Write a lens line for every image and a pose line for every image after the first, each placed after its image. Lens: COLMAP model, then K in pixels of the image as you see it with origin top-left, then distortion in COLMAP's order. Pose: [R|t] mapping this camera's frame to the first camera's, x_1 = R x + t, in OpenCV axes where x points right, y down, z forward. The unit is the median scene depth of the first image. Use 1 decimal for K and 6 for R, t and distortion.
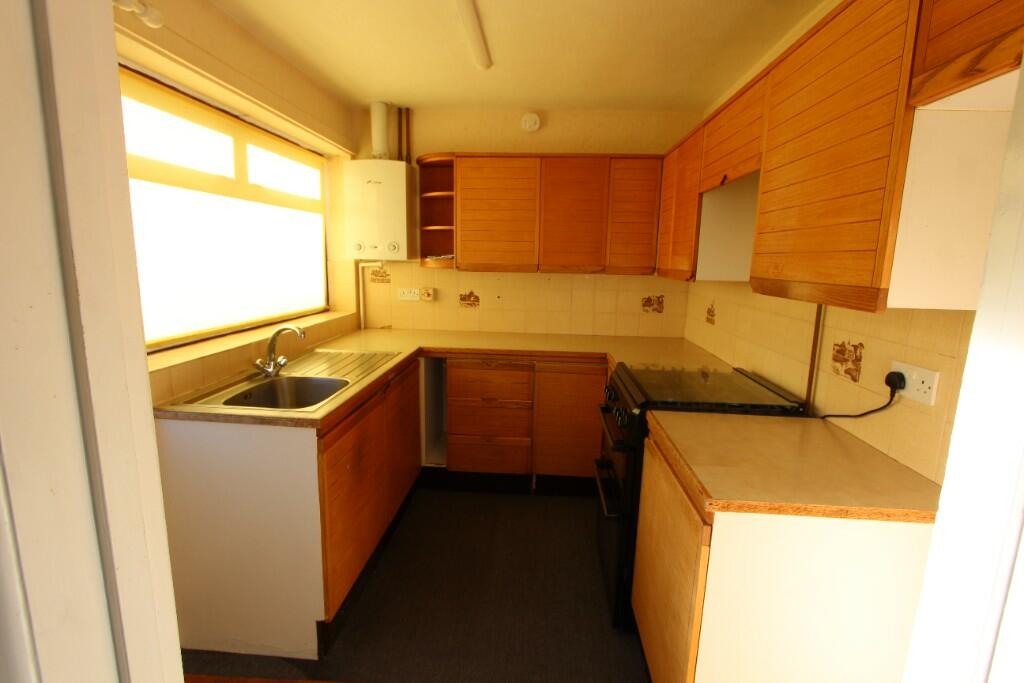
lens RADIAL K [[478.4, 0, 511.2], [0, 478.4, 342.9], [0, 0, 1]] dist [-0.024658, 0.000199]
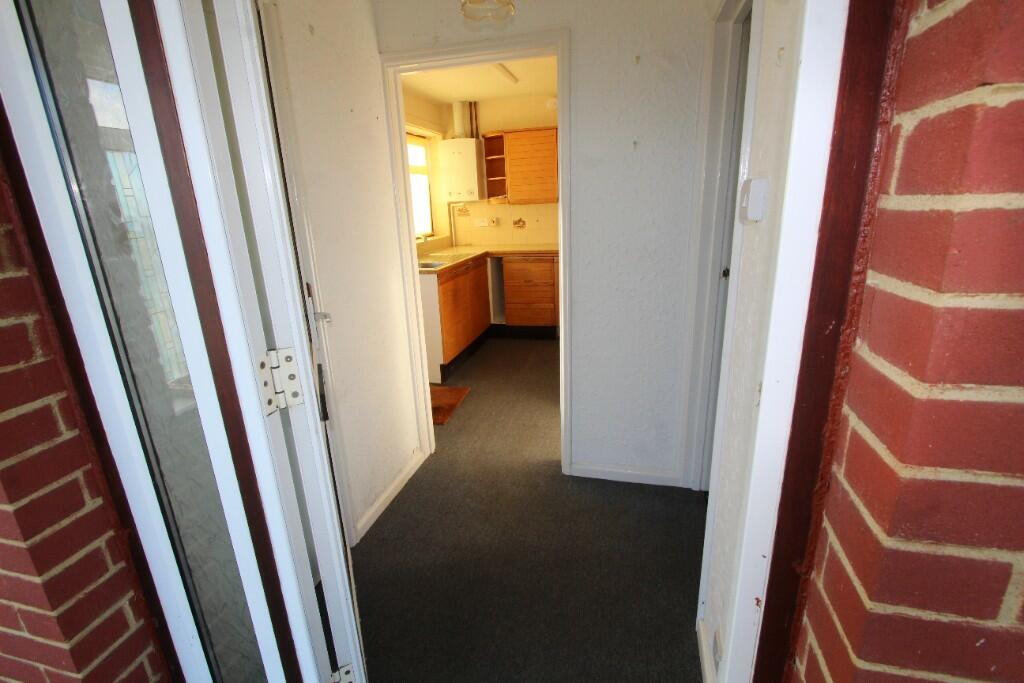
lens RADIAL K [[478.4, 0, 507.2], [0, 478.4, 340.1], [0, 0, 1]] dist [-0.024658, 0.000199]
pose [[0.980875, -0.011981, -0.194271, 0.188437], [0.033301, 0.993717, 0.106852, 0.130065], [0.191770, -0.111278, 0.975111, -0.622459]]
